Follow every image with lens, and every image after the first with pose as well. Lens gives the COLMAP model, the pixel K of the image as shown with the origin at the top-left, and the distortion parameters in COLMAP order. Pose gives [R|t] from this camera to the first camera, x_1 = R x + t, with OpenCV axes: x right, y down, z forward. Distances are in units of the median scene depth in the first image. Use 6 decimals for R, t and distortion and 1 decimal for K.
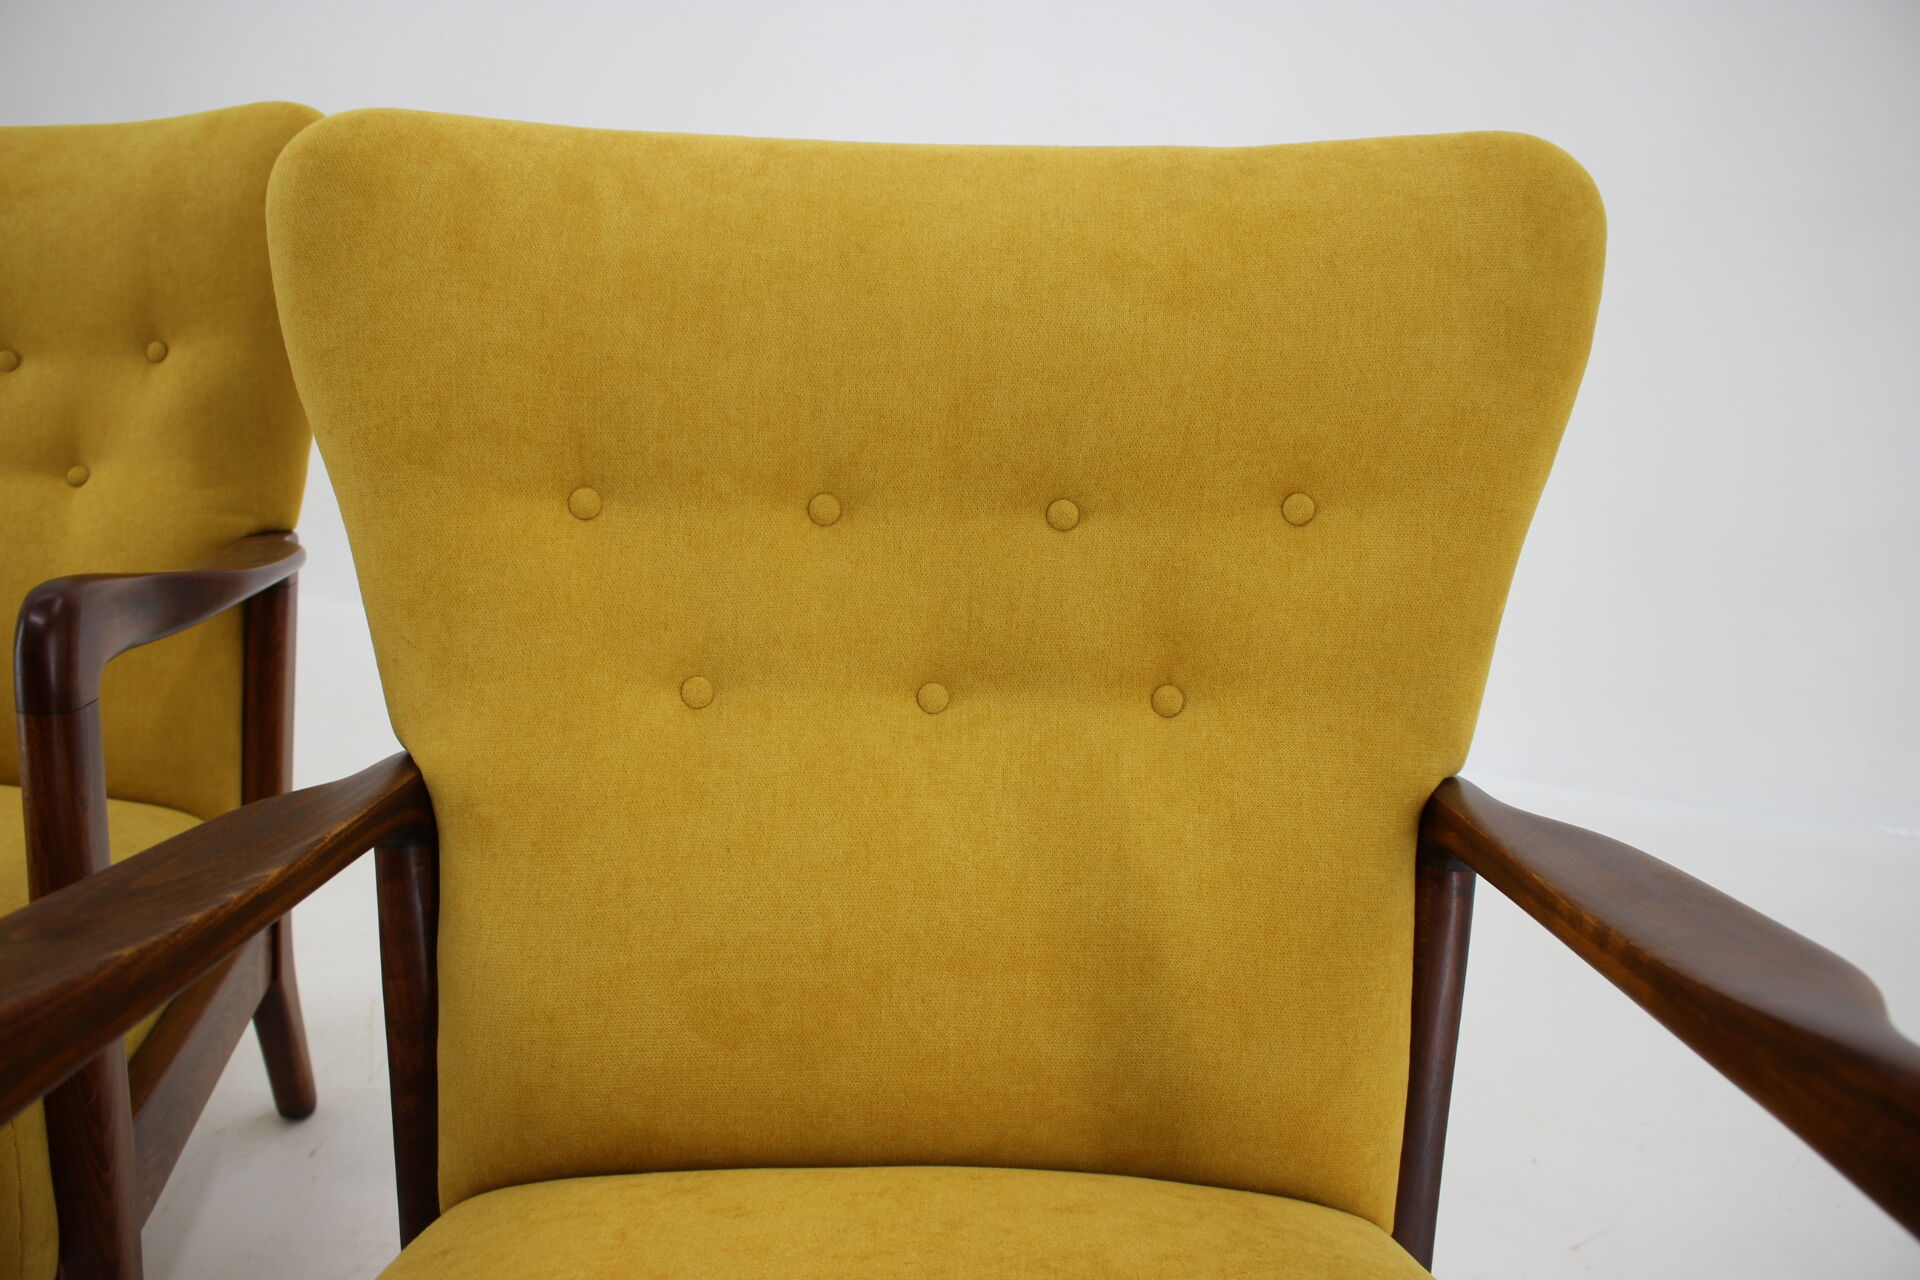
lens RADIAL K [[1597.1, 0, 960.0], [0, 1597.1, 640.0], [0, 0, 1]] dist [-0.148213, 0.108946]
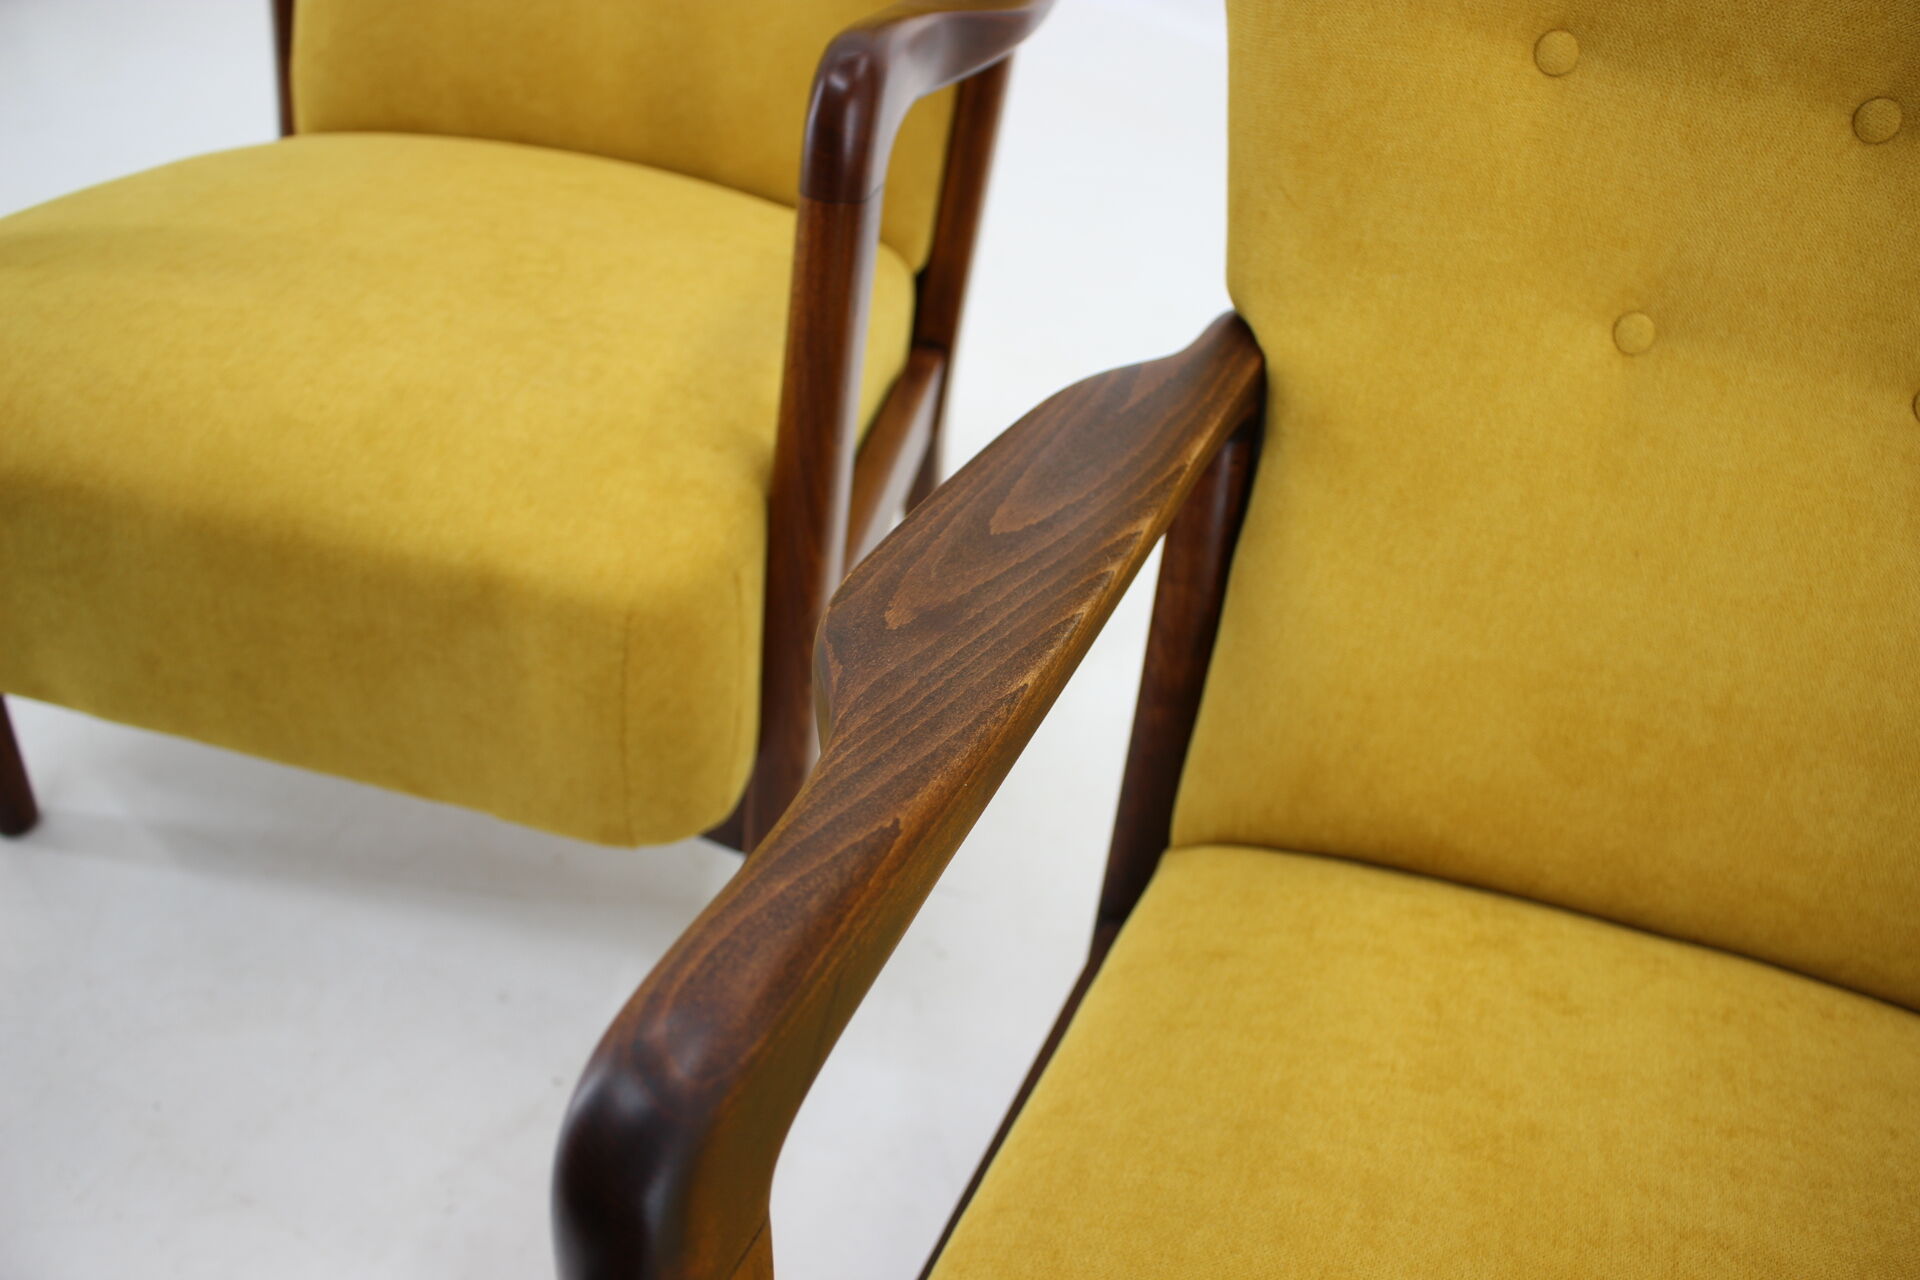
lens RADIAL K [[1597.1, 0, 960.0], [0, 1597.1, 640.0], [0, 0, 1]] dist [-0.148213, 0.108946]
pose [[0.932921, 0.265475, -0.243271, -0.251699], [-0.150952, 0.901712, 0.405129, -0.090007], [0.326912, -0.341232, 0.881300, 0.183983]]
